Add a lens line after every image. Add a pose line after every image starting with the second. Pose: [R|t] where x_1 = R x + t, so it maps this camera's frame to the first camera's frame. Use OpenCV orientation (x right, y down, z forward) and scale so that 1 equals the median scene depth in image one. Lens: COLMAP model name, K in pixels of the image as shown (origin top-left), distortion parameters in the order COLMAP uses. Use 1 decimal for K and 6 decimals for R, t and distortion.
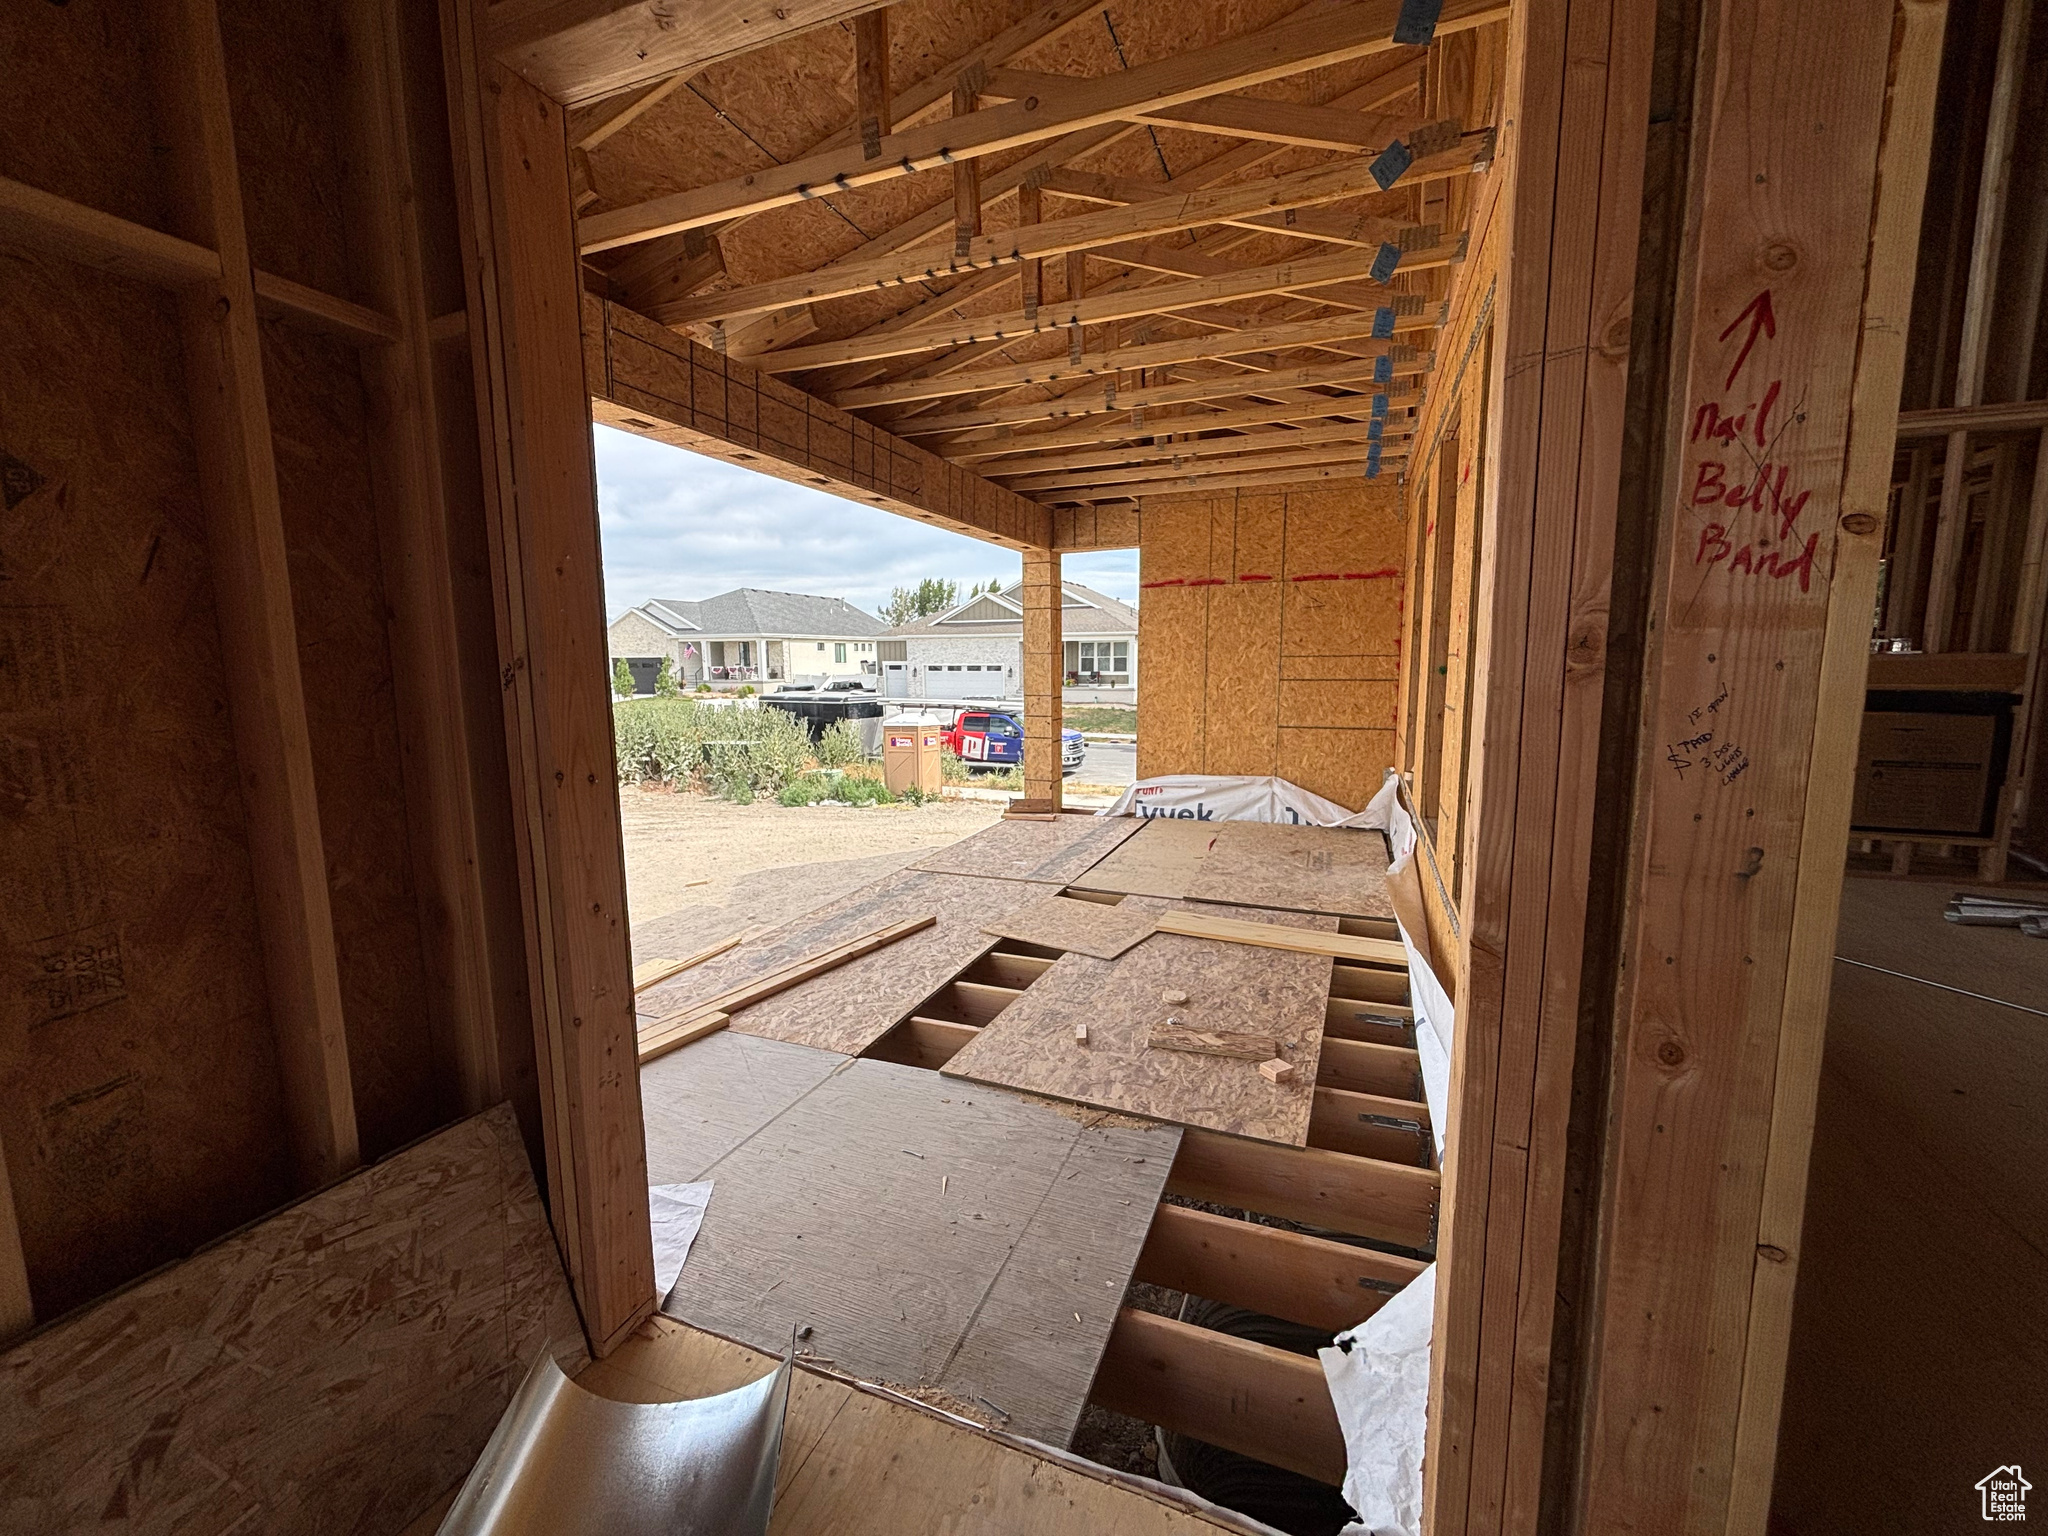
lens RADIAL K [[842.1, 0, 1018.3], [0, 842.1, 765.6], [0, 0, 1]] dist [-0.001954, 0.000257]
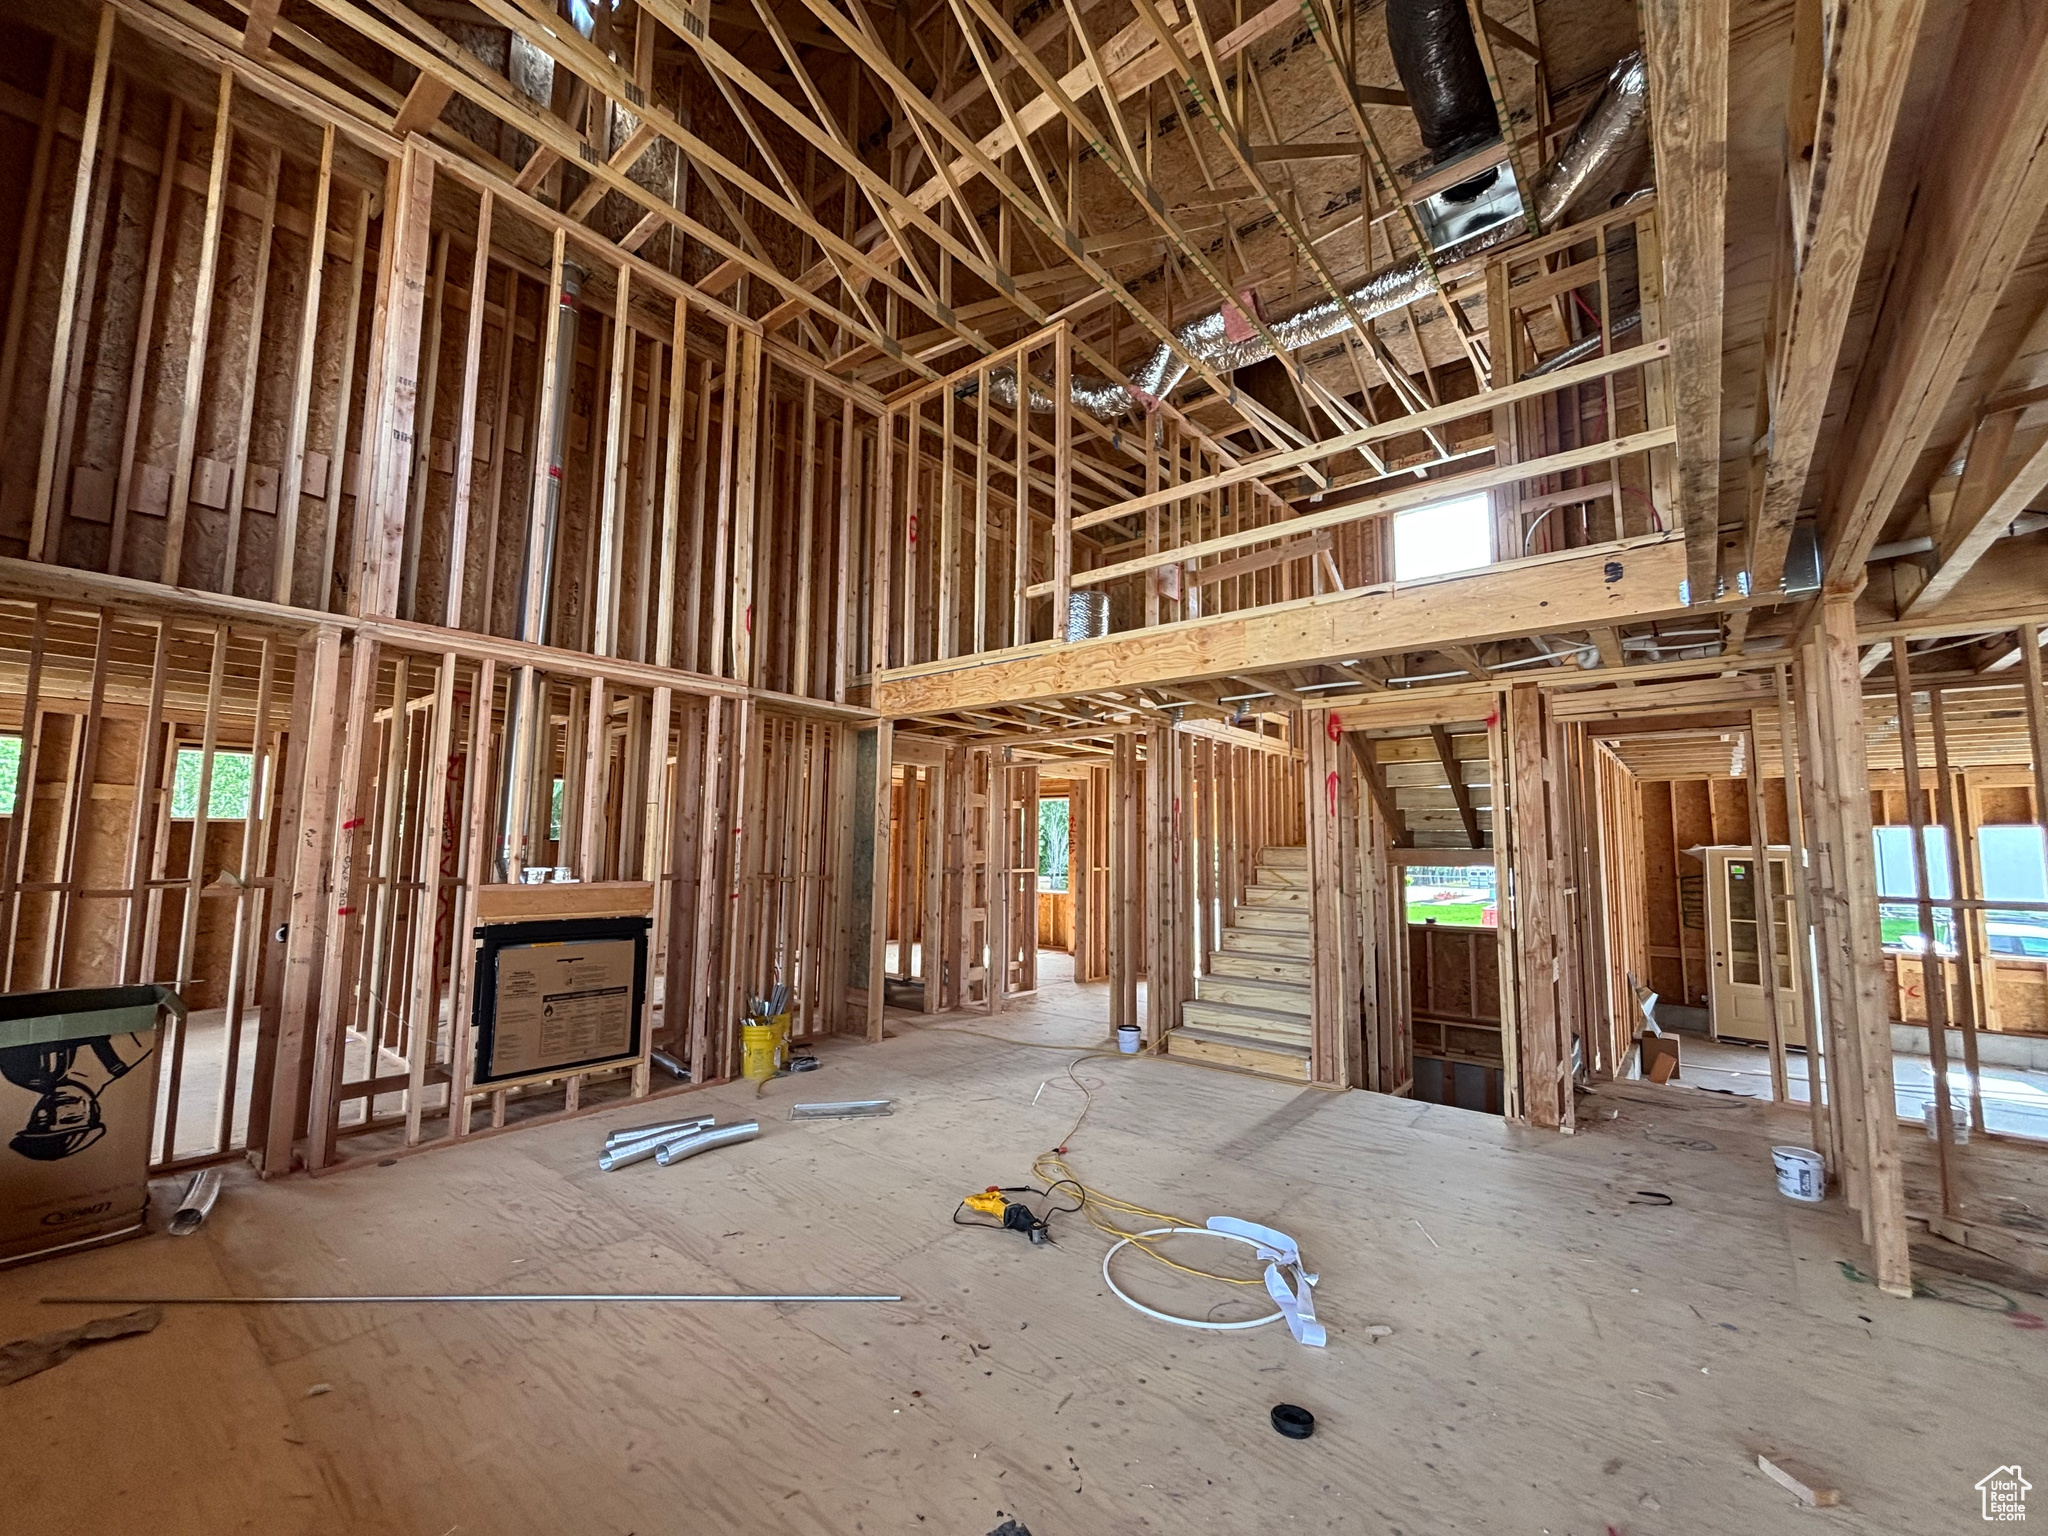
lens RADIAL K [[842.1, 0, 1018.3], [0, 842.1, 765.6], [0, 0, 1]] dist [-0.001954, 0.000257]
pose [[0.307534, 0.108241, 0.945361, 0.264952], [0.104123, 0.983715, -0.146504, -0.069781], [-0.945823, 0.143488, 0.291255, 0.185291]]
